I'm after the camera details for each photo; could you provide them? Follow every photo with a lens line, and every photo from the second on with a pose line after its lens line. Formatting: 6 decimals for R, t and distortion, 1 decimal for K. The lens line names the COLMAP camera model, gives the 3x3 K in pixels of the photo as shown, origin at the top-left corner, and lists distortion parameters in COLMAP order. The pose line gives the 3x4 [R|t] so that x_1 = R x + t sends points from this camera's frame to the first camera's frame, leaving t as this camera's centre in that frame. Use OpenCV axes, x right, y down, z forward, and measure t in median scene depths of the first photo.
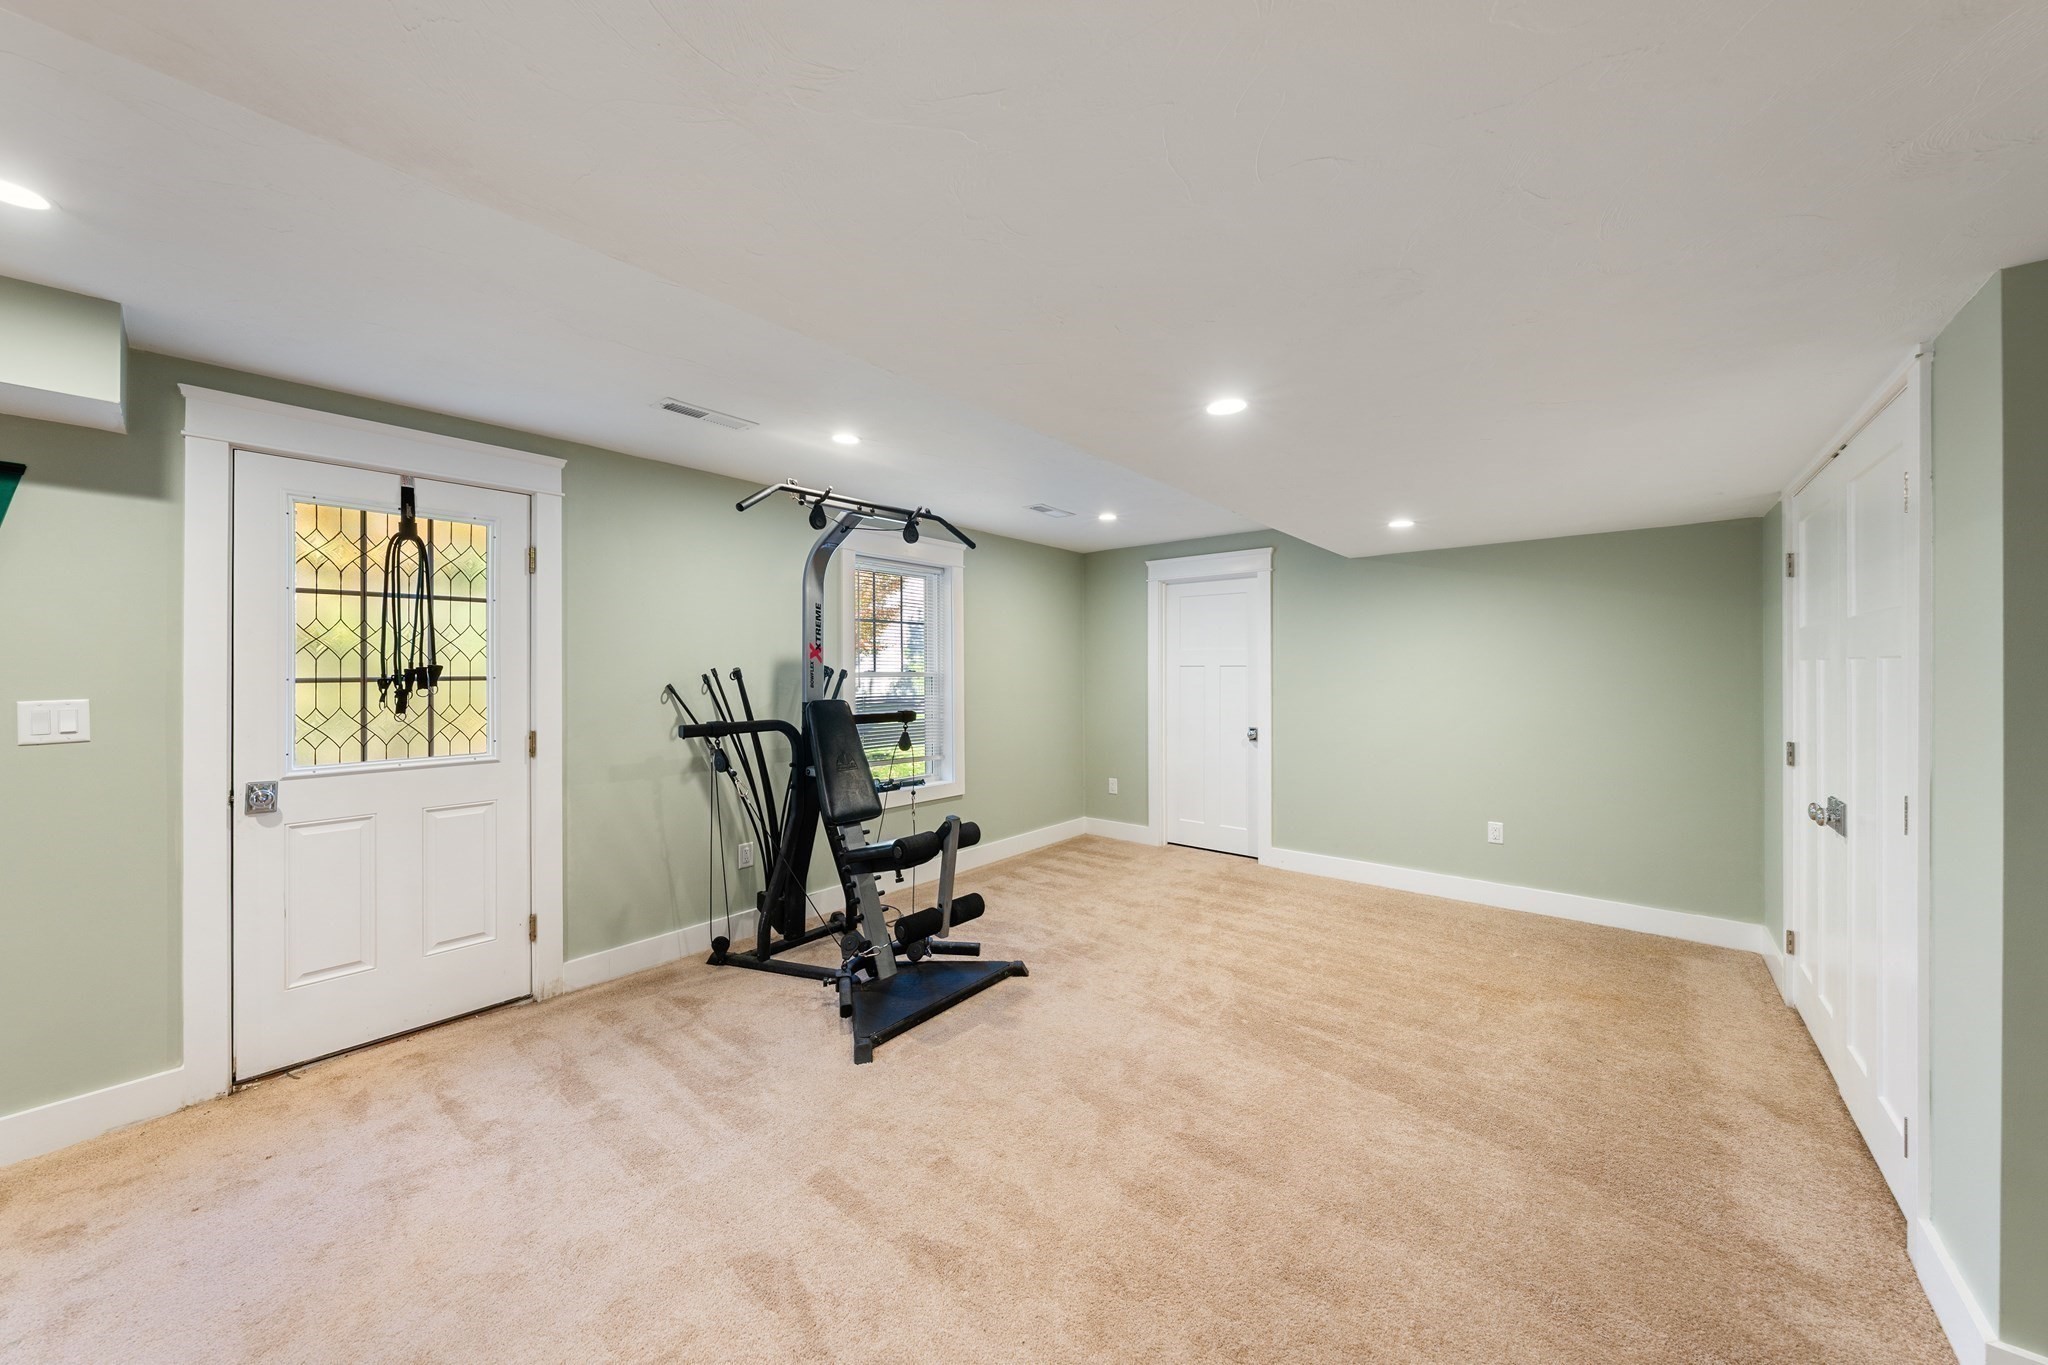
lens RADIAL K [[716.5, 0, 1008.7], [0, 716.5, 668.8], [0, 0, 1]] dist [-0.001067, -0.000650]
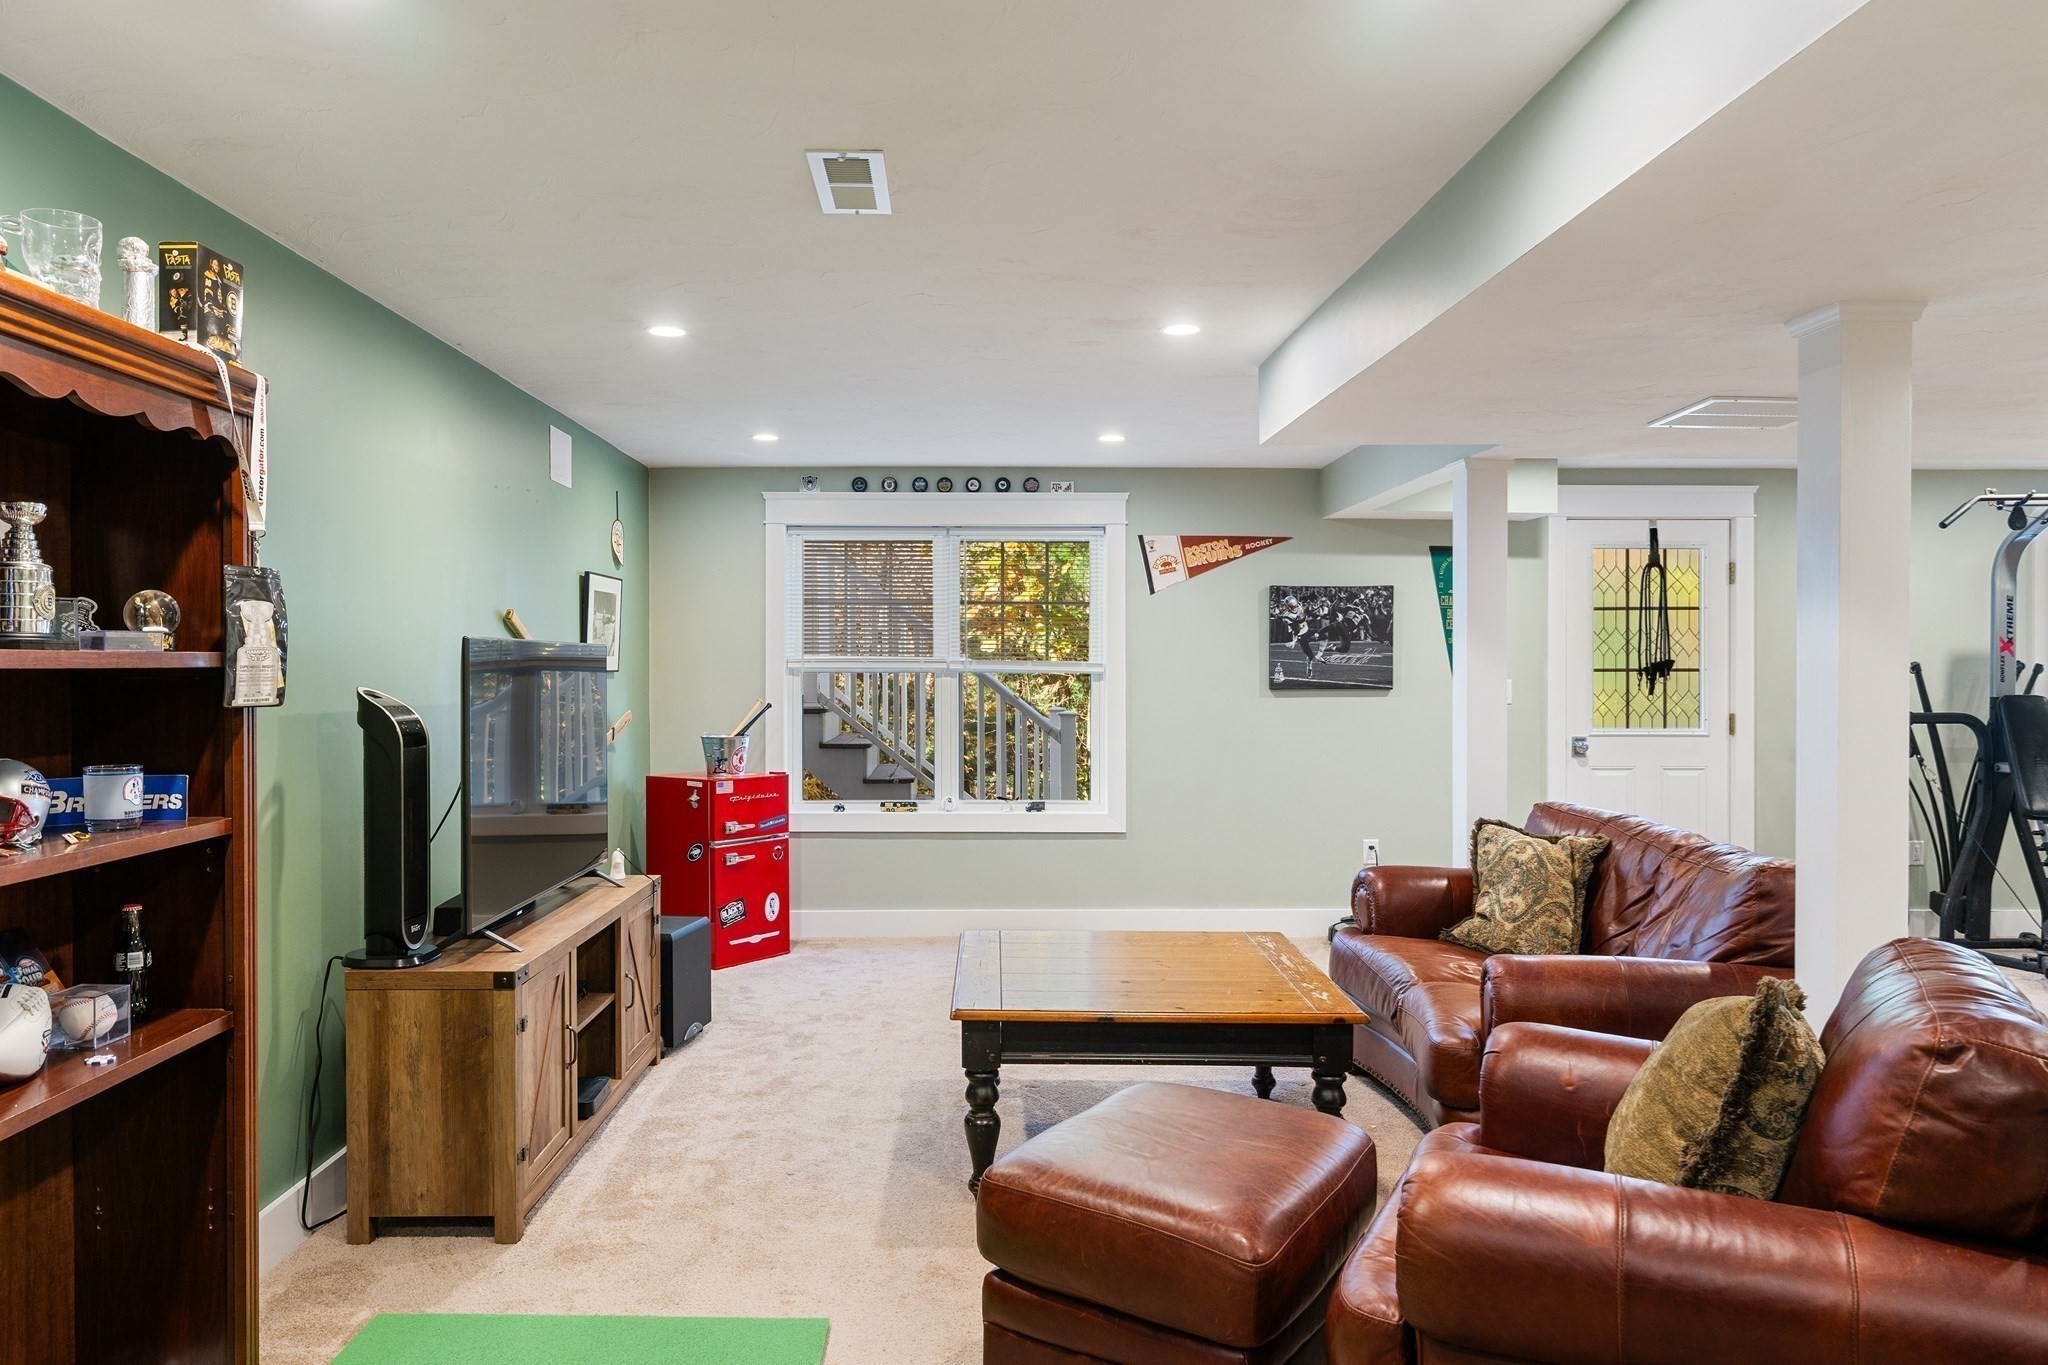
lens RADIAL K [[1383.0, 0, 1001.6], [0, 1383.0, 668.7], [0, 0, 1]] dist [-0.010084, 0.009972]
pose [[0.664683, 0.005967, -0.747102, 0.252430], [-0.002658, 0.999981, 0.005621, 0.000760], [0.747121, -0.001750, 0.664686, -1.435213]]
